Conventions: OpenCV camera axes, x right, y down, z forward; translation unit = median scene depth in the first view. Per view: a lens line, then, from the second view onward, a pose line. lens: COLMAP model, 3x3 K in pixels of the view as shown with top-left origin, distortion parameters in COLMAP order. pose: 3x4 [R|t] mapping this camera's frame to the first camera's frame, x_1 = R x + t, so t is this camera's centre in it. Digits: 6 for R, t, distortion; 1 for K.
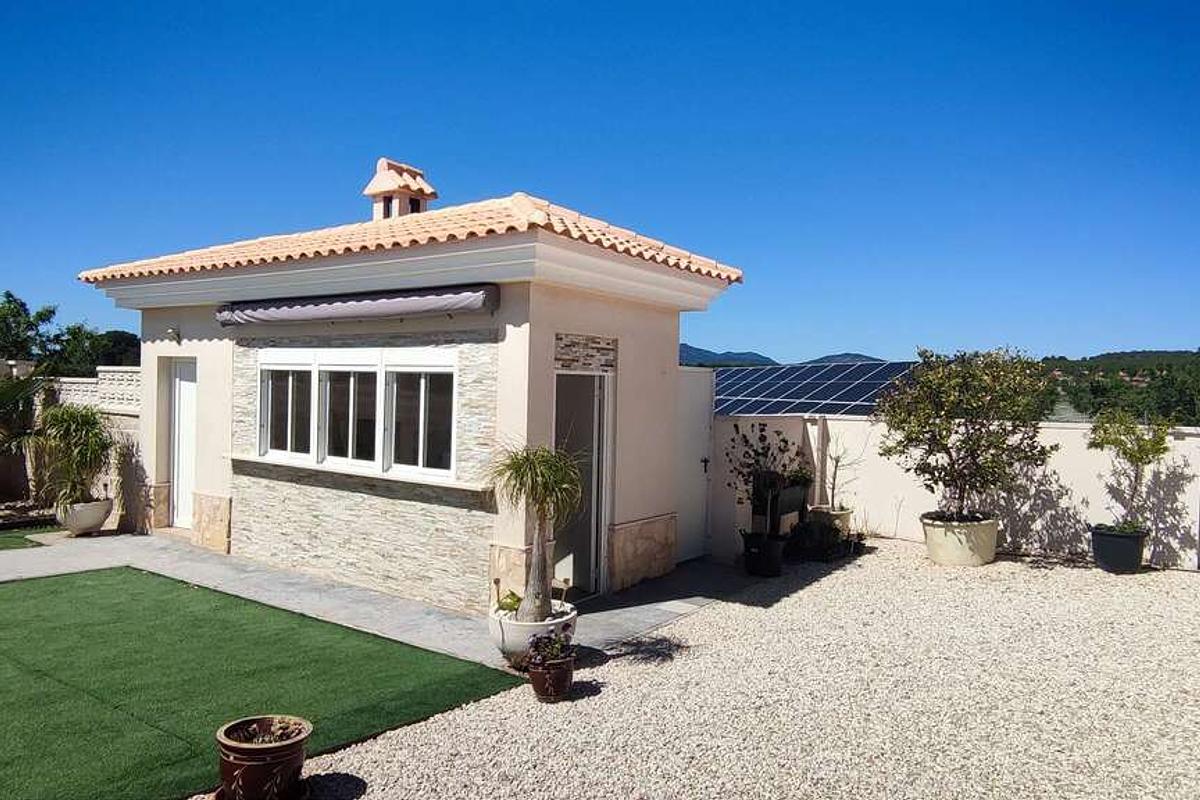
lens RADIAL K [[822.2, 0, 600.5], [0, 822.2, 404.3], [0, 0, 1]] dist [0.003795, 0.004427]
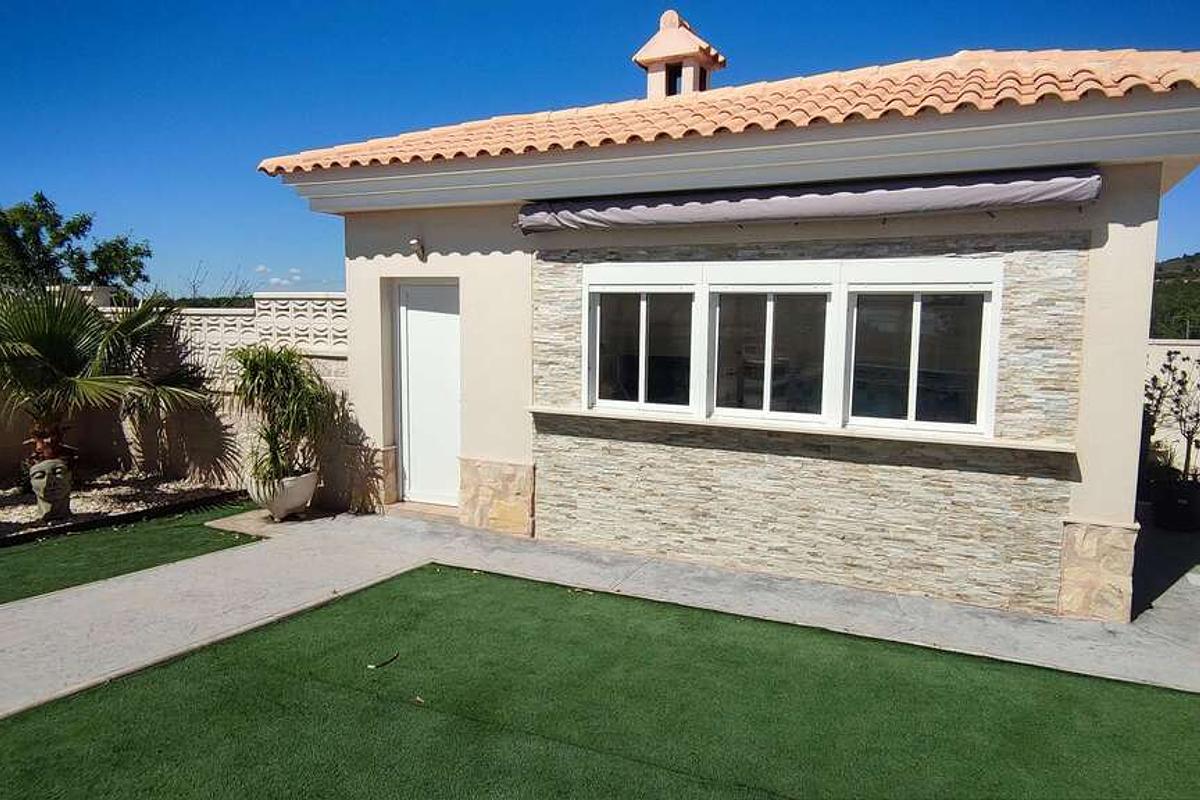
lens RADIAL K [[822.2, 0, 607.3], [0, 822.2, 408.3], [0, 0, 1]] dist [0.003795, 0.004427]
pose [[0.988544, -0.030743, 0.147767, -0.505922], [0.016592, 0.995237, 0.096063, -0.009339], [-0.150016, -0.092511, 0.984346, 0.257488]]
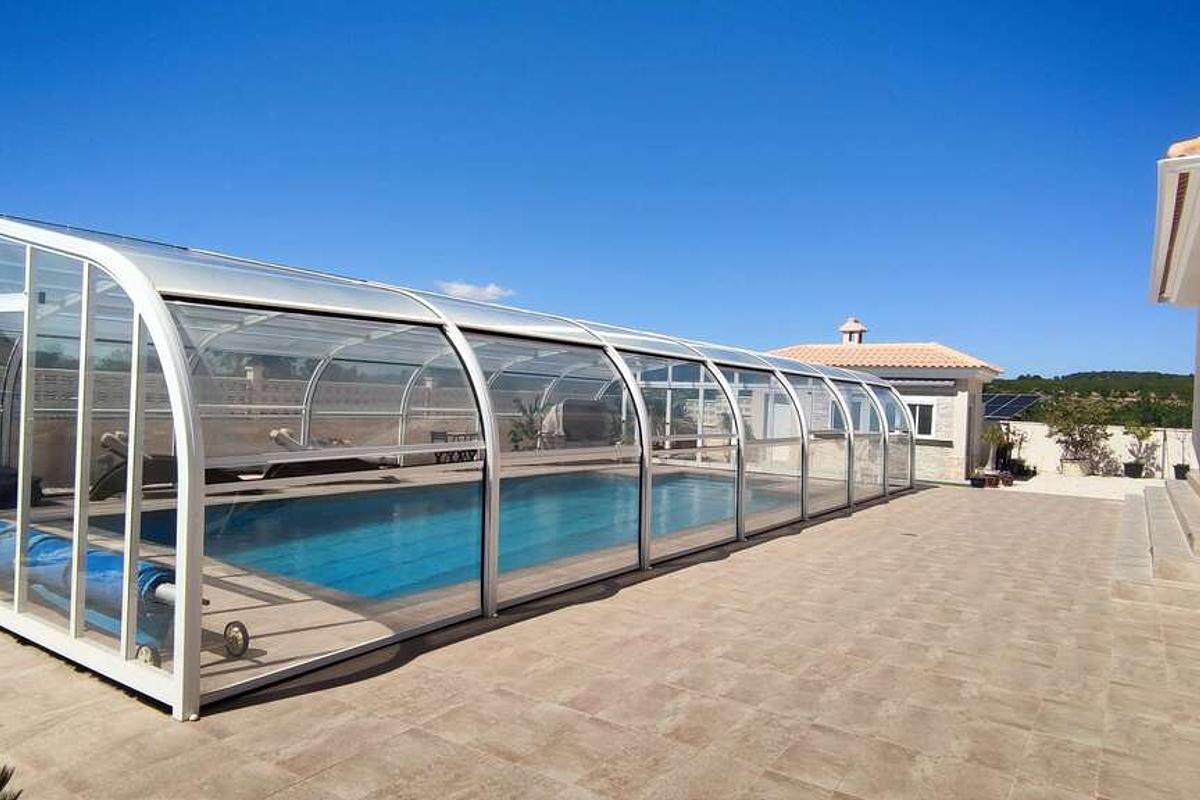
lens RADIAL K [[822.2, 0, 601.3], [0, 822.2, 394.3], [0, 0, 1]] dist [0.003795, 0.004427]
pose [[0.999418, 0.021435, 0.026538, -1.258496], [-0.020845, 0.999534, -0.022286, 0.015539], [-0.027003, 0.021719, 0.999399, -1.753893]]
